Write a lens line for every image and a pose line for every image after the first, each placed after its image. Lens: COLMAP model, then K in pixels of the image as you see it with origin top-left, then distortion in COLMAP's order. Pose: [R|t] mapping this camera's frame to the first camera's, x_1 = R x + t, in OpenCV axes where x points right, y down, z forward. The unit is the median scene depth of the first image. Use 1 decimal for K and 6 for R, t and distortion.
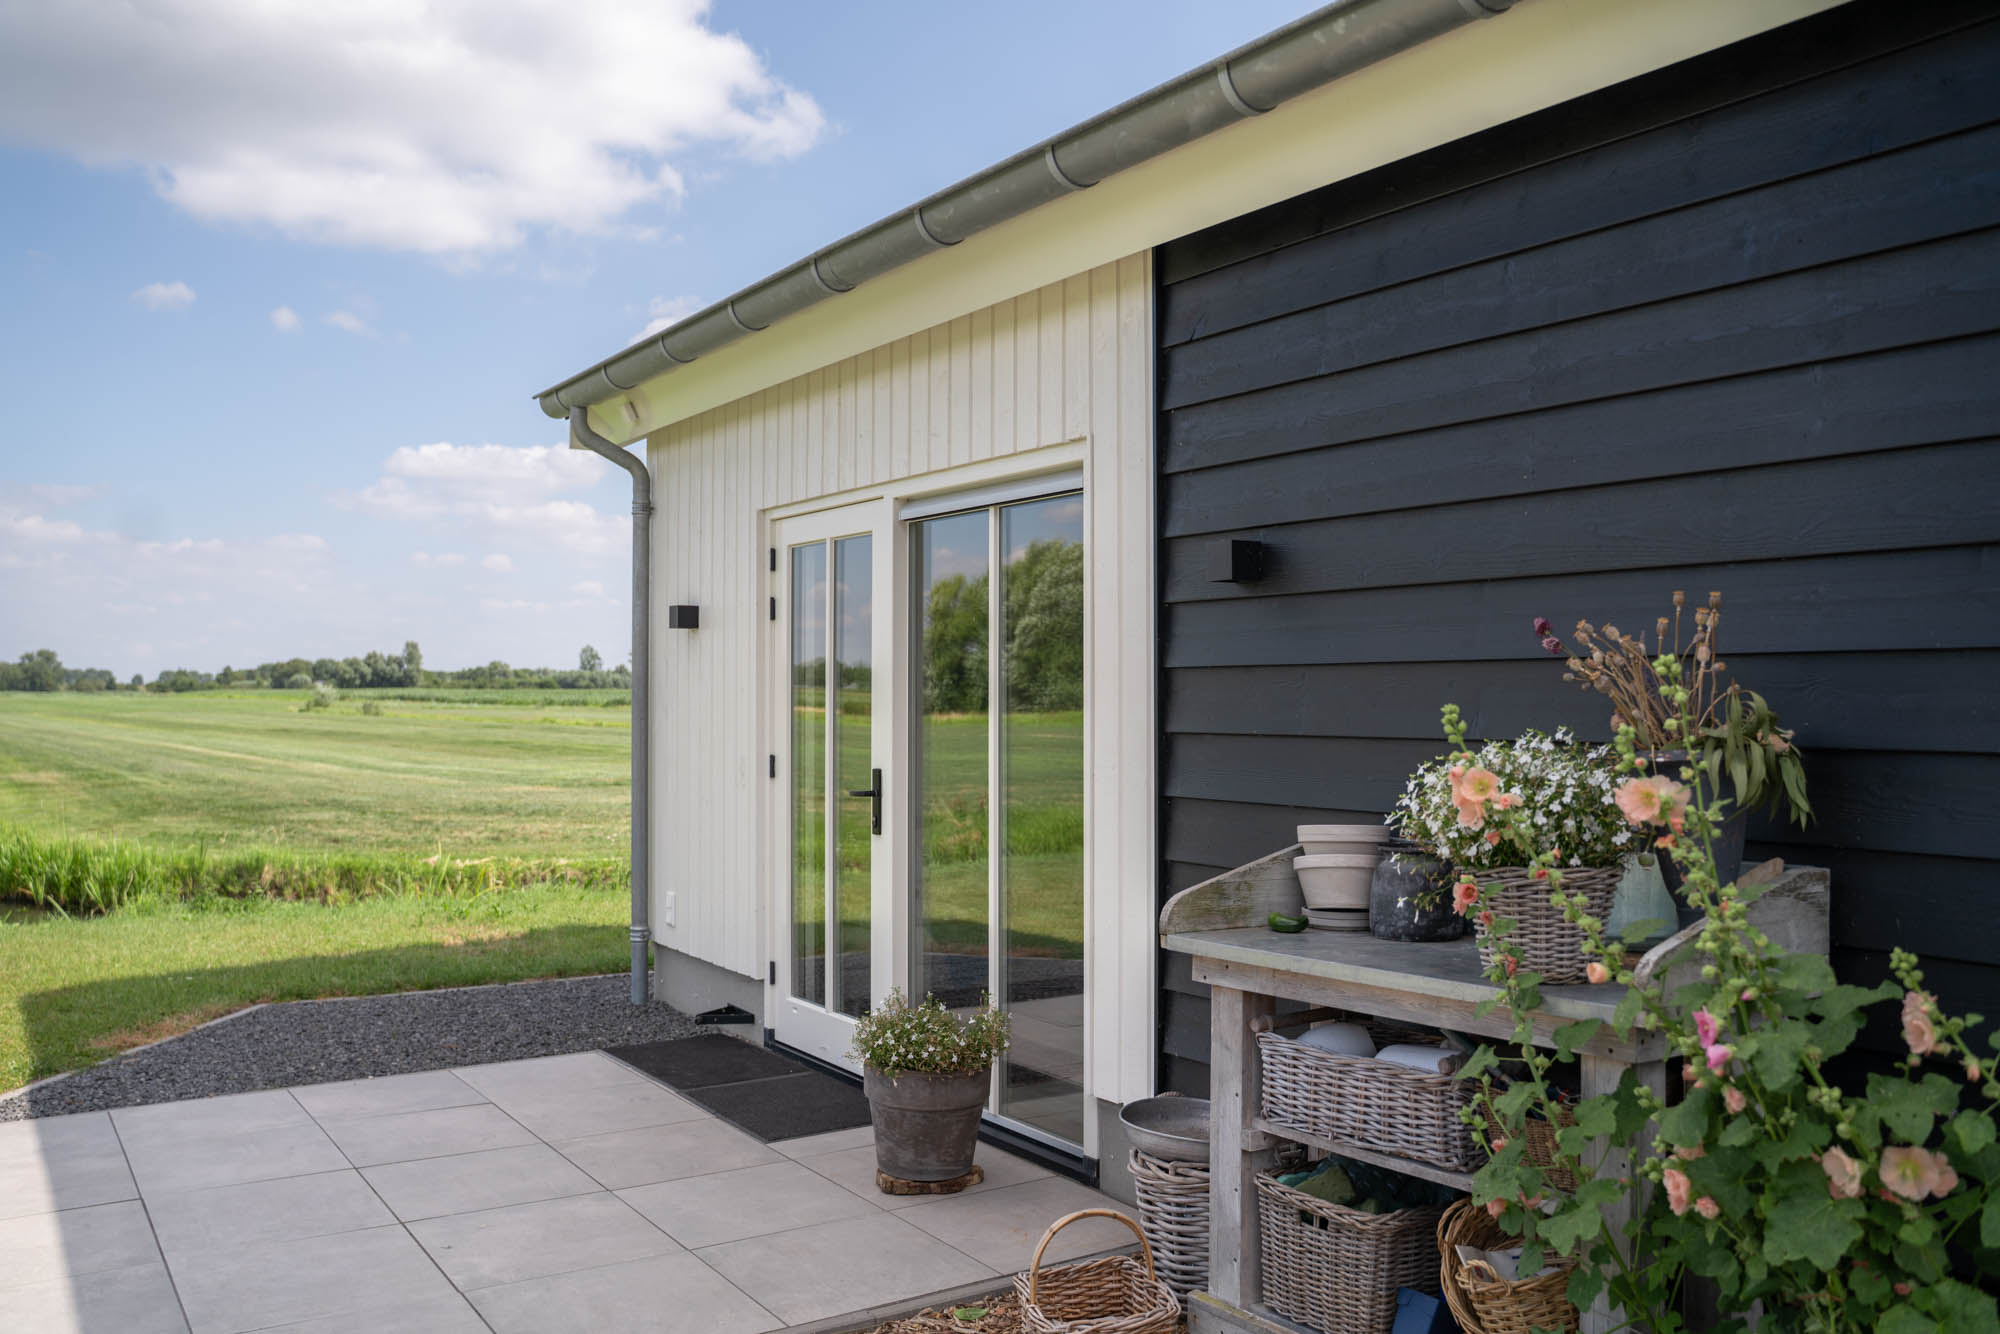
lens RADIAL K [[1623.4, 0, 991.3], [0, 1623.4, 682.0], [0, 0, 1]] dist [-0.085705, 0.037705]
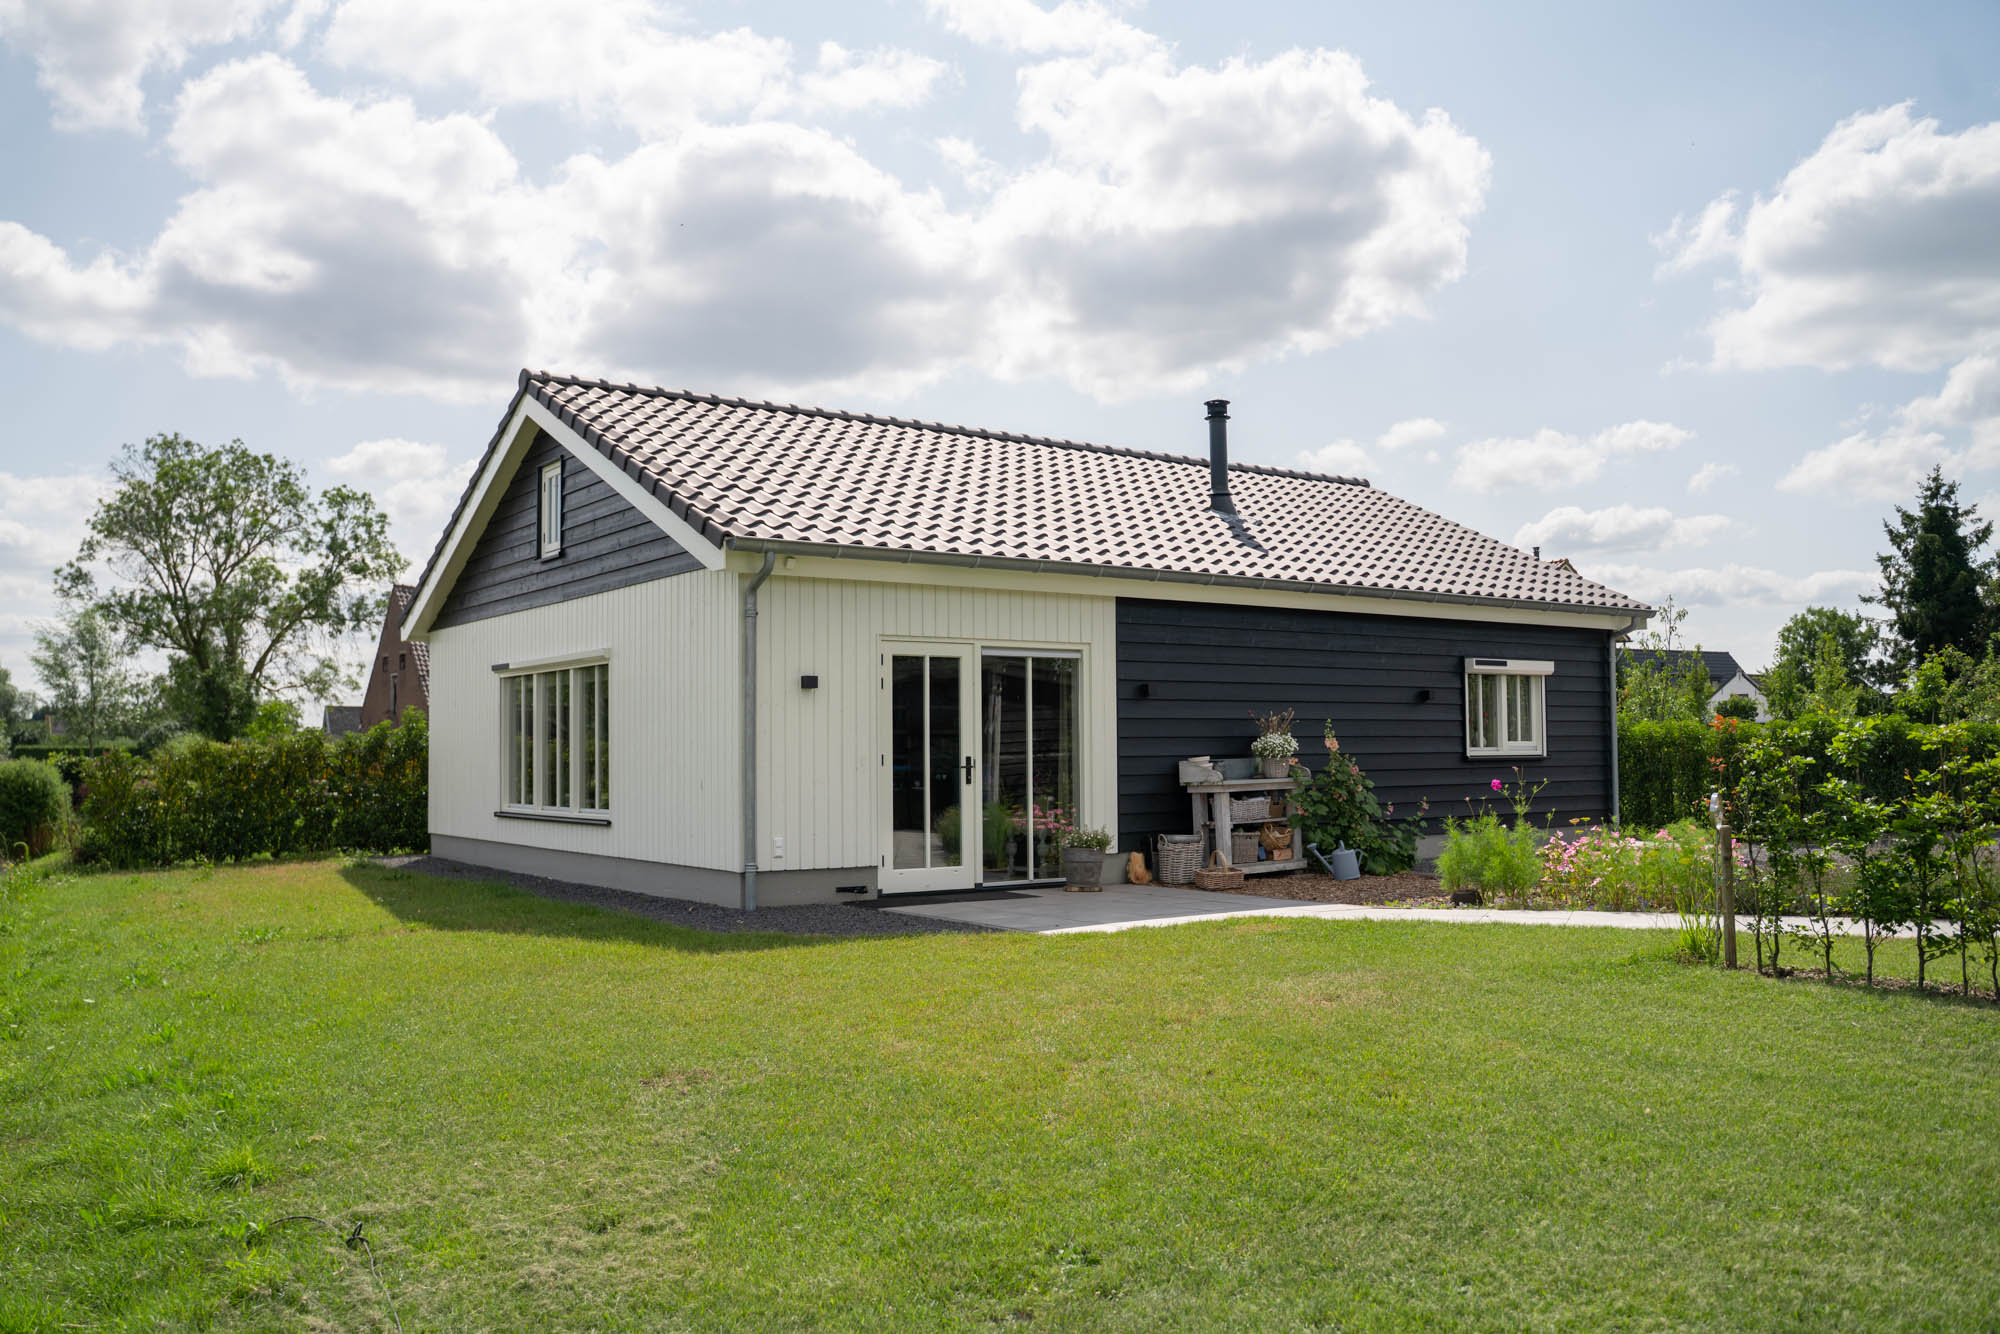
lens RADIAL K [[1623.4, 0, 999.1], [0, 1623.4, 647.2], [0, 0, 1]] dist [-0.085705, 0.037705]
pose [[-0.065187, 0.050719, 0.996583, -2.372558], [-0.010024, 0.998624, -0.051478, 0.014441], [-0.997823, -0.013345, -0.064589, 1.064151]]
